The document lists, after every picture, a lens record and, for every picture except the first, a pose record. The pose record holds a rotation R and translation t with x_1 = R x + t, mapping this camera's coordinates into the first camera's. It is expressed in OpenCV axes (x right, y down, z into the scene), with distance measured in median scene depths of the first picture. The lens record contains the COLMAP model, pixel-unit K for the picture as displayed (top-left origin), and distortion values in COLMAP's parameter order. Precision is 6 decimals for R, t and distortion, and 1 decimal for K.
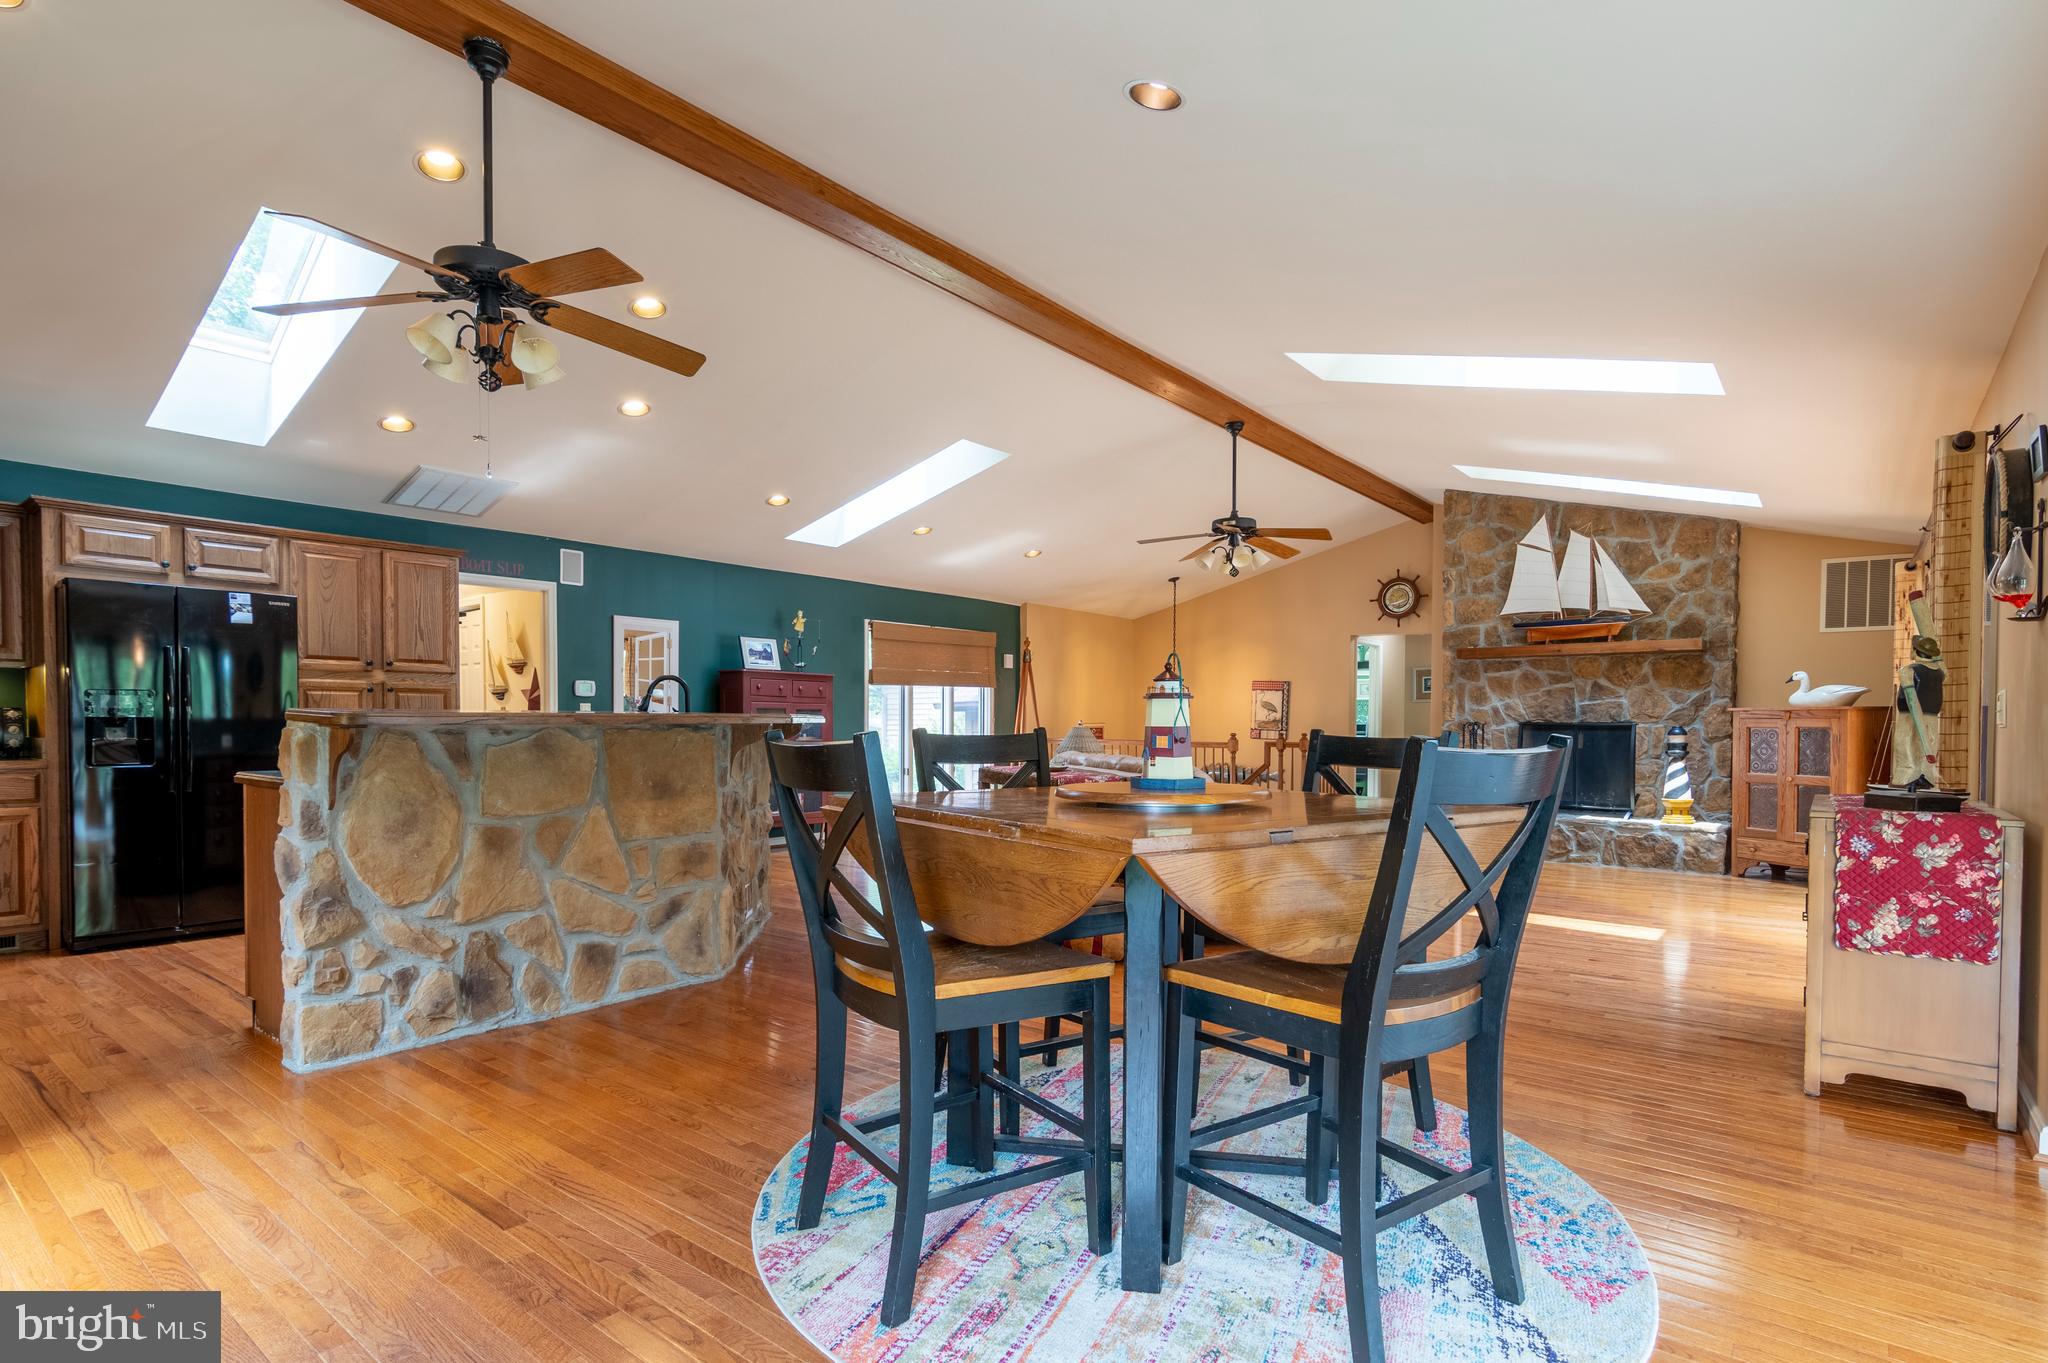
lens RADIAL K [[1013.4, 0, 1017.2], [0, 1013.4, 740.4], [0, 0, 1]] dist [0.000008, -0.000020]
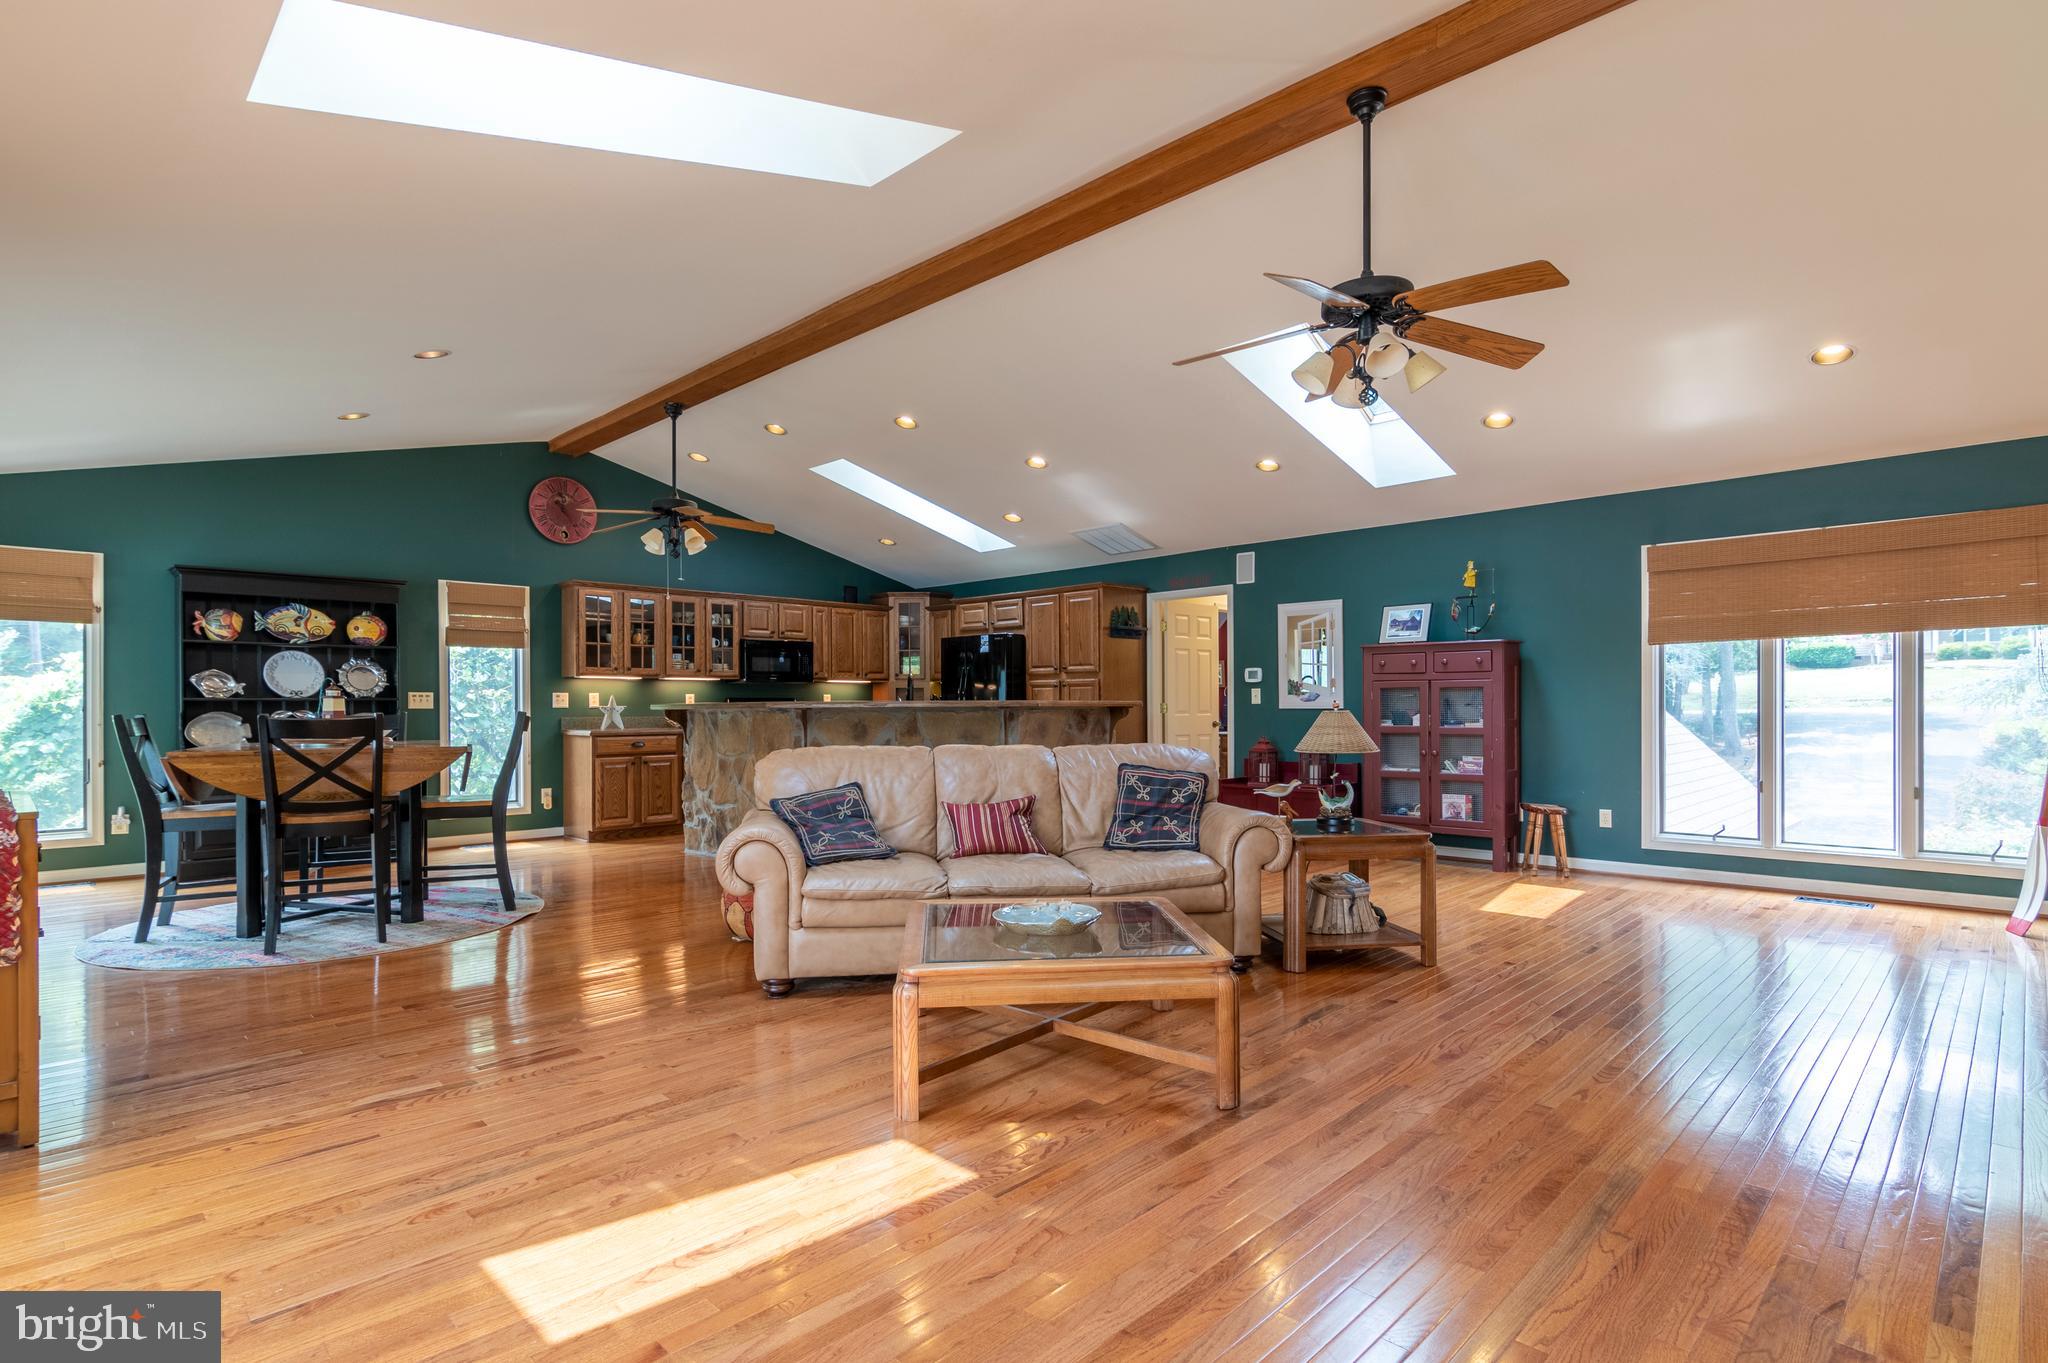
lens RADIAL K [[1006.6, 0, 1028.3], [0, 1006.6, 712.1], [0, 0, 1]] dist [-0.002534, -0.000359]
pose [[-0.093218, 0.002937, -0.995641, 0.646309], [-0.012363, 0.999915, 0.004107, -0.011402], [0.995569, 0.012692, -0.093173, 0.801082]]
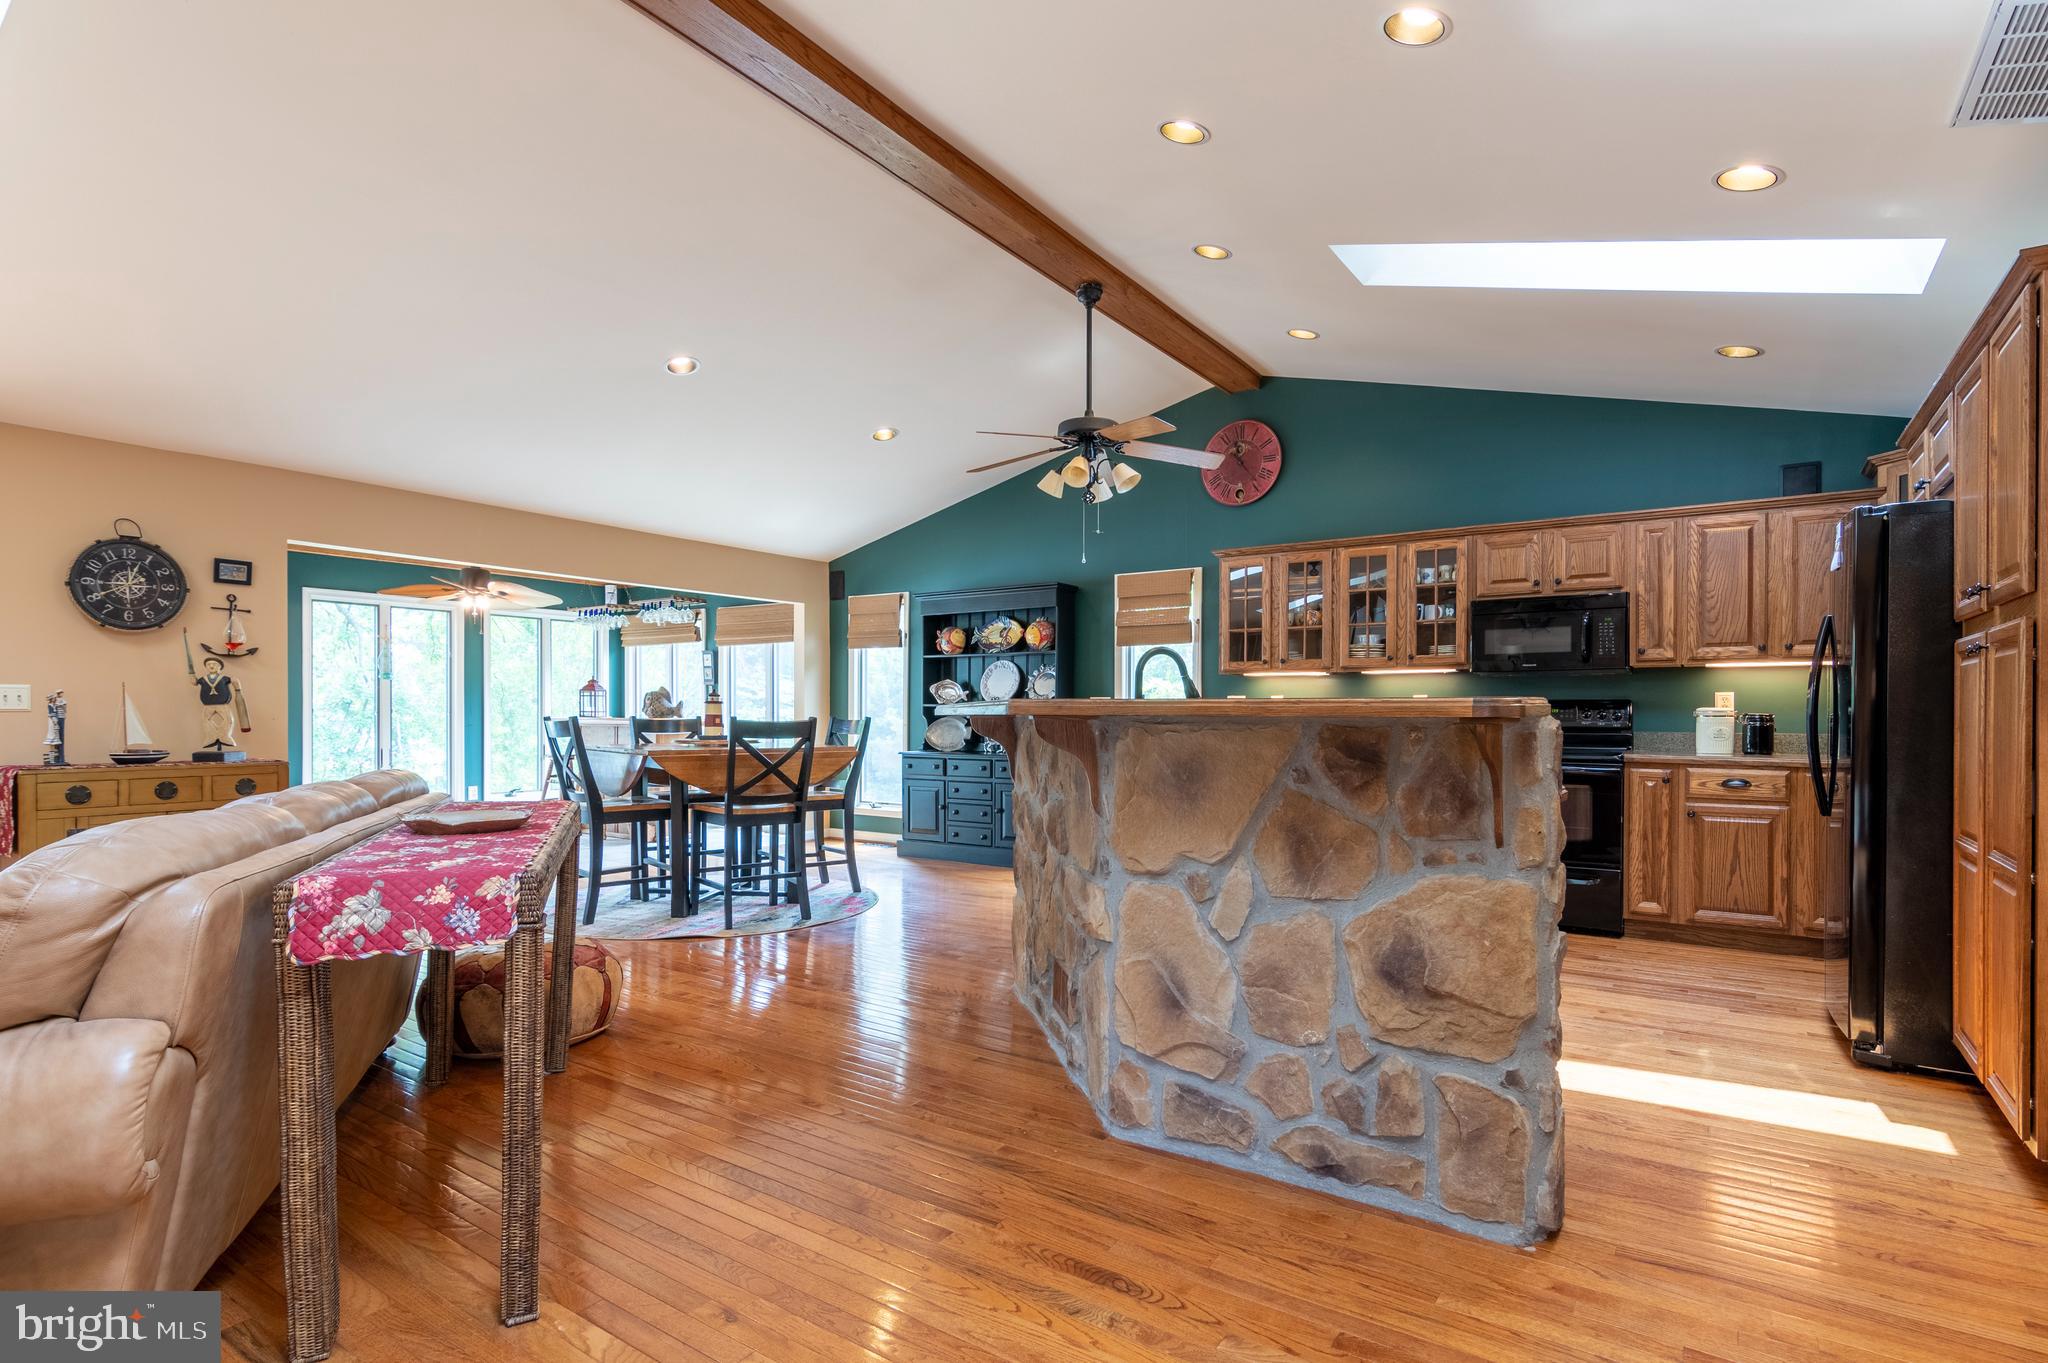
lens RADIAL K [[1006.6, 0, 1028.3], [0, 1006.6, 712.1], [0, 0, 1]] dist [-0.002534, -0.000359]
pose [[-0.996152, -0.007241, -0.087345, -0.114251], [-0.008468, 0.999870, 0.013685, -0.017363], [0.087235, 0.014372, -0.996084, 1.030780]]
